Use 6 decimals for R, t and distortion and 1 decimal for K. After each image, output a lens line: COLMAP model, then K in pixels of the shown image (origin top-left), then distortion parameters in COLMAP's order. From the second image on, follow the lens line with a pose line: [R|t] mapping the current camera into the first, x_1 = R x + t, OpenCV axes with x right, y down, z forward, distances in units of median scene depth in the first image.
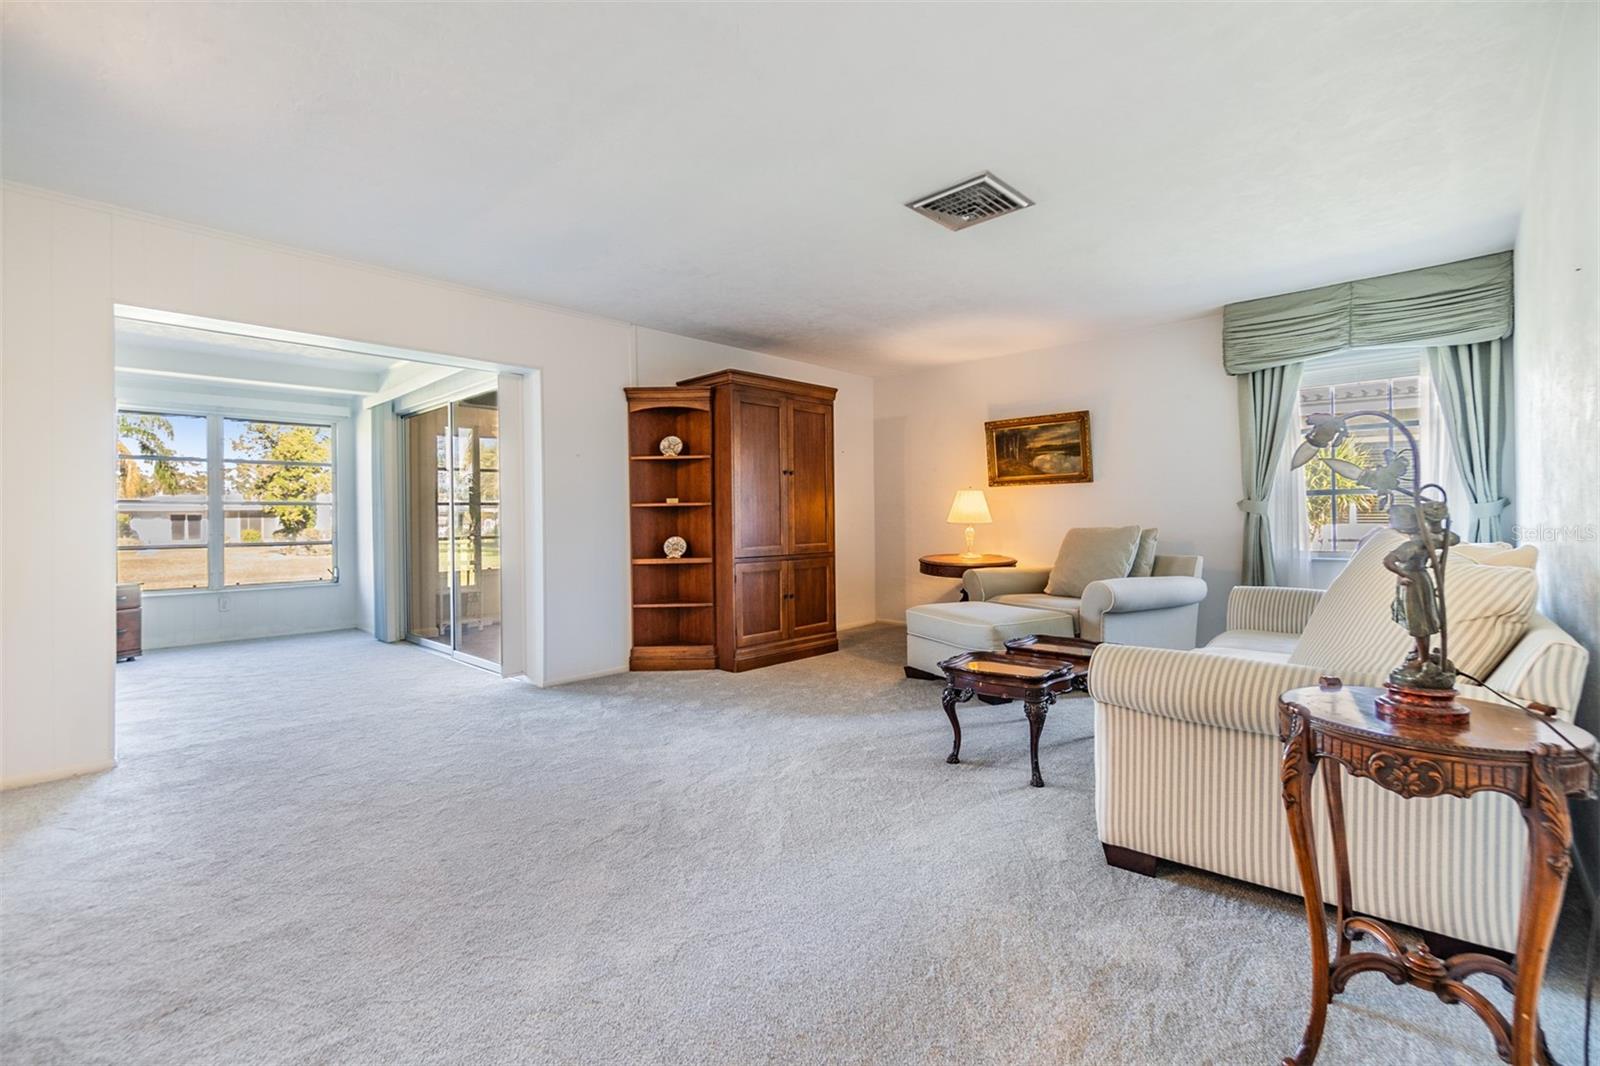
lens RADIAL K [[697.5, 0, 792.0], [0, 697.5, 517.5], [0, 0, 1]] dist [-0.002556, -0.000281]
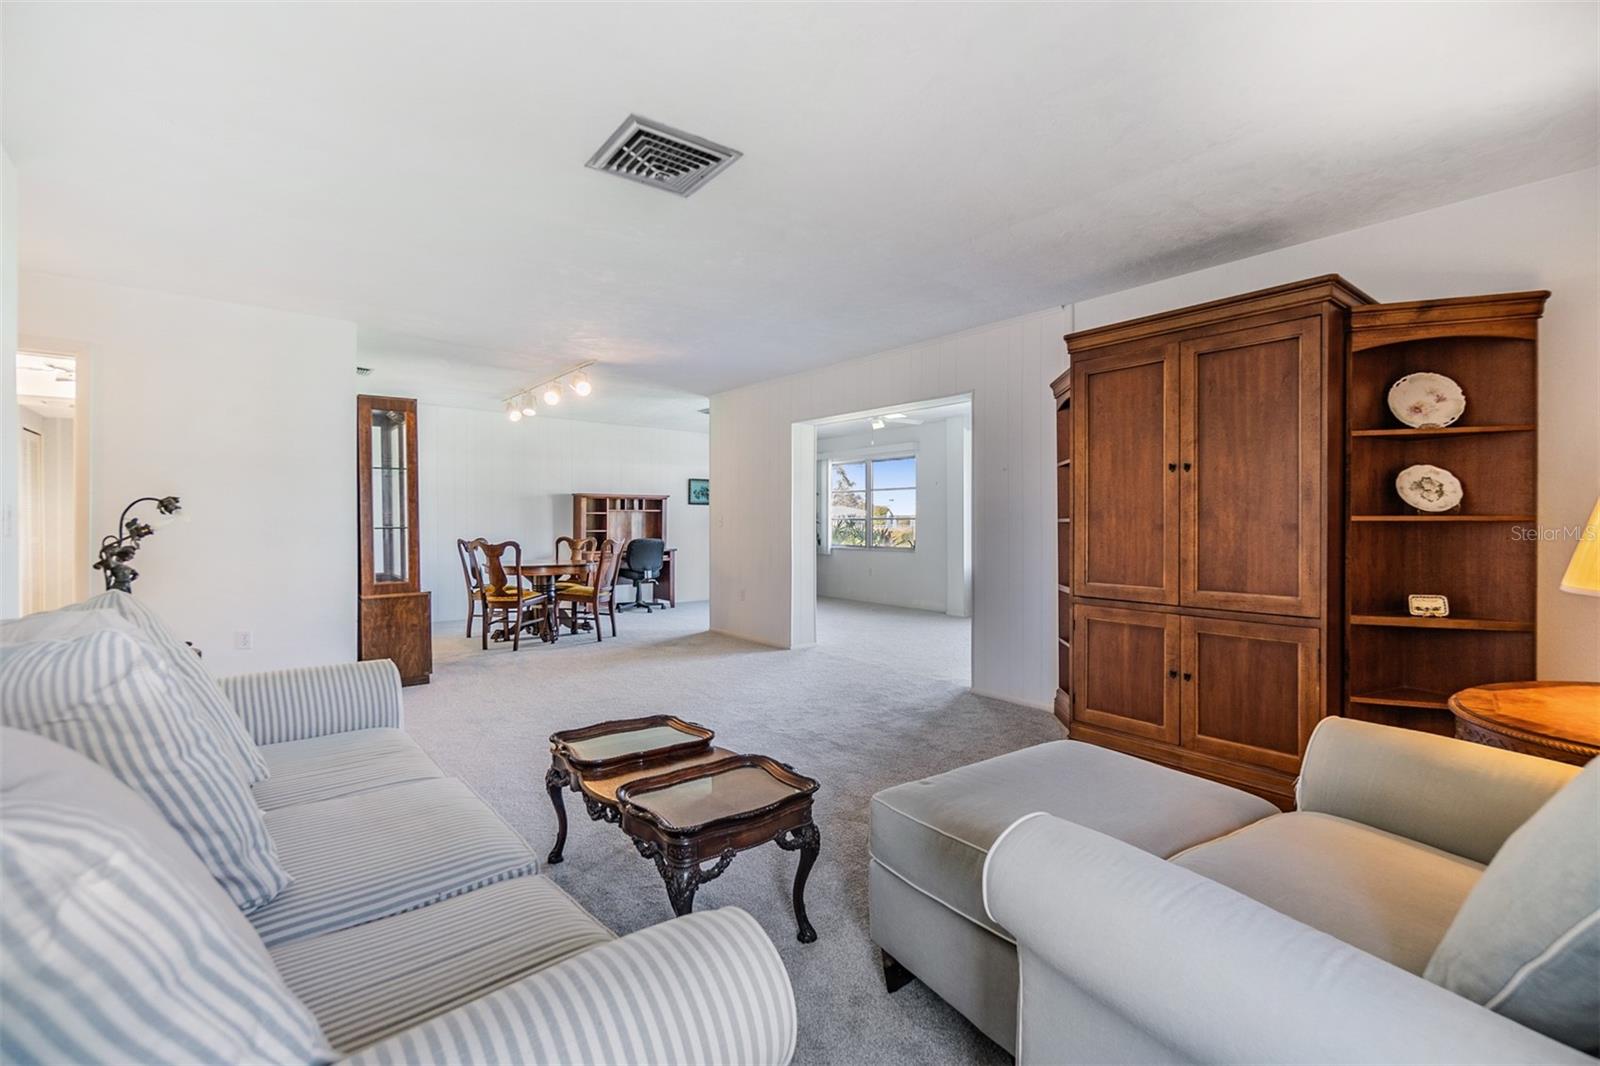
lens RADIAL K [[697.5, 0, 798.8], [0, 697.5, 528.4], [0, 0, 1]] dist [-0.002556, -0.000281]
pose [[-0.139281, 0.019301, -0.990065, 0.654904], [0.005116, 0.999811, 0.018771, -0.026062], [0.990240, -0.002451, -0.139353, 0.799932]]
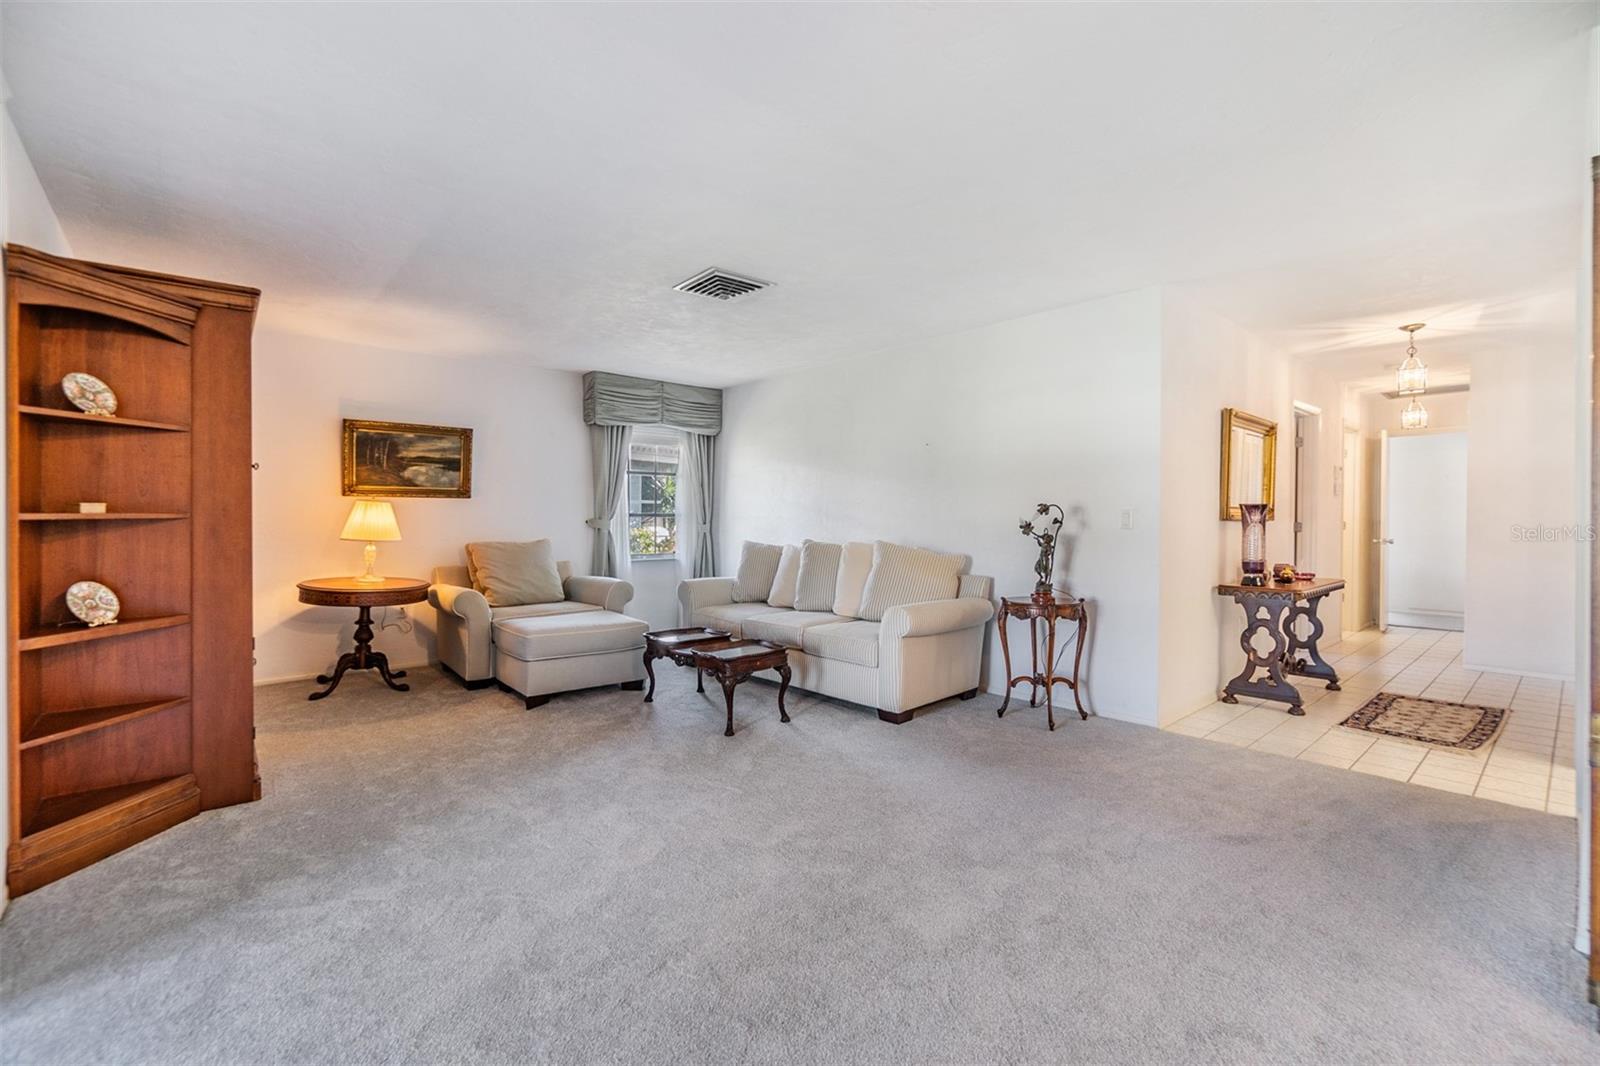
lens RADIAL K [[697.5, 0, 789.7], [0, 697.5, 524.5], [0, 0, 1]] dist [-0.002556, -0.000281]
pose [[0.095300, 0.001718, 0.995447, -0.615604], [-0.005261, 0.999985, -0.001222, -0.014705], [-0.995435, -0.005121, 0.095307, 0.478264]]
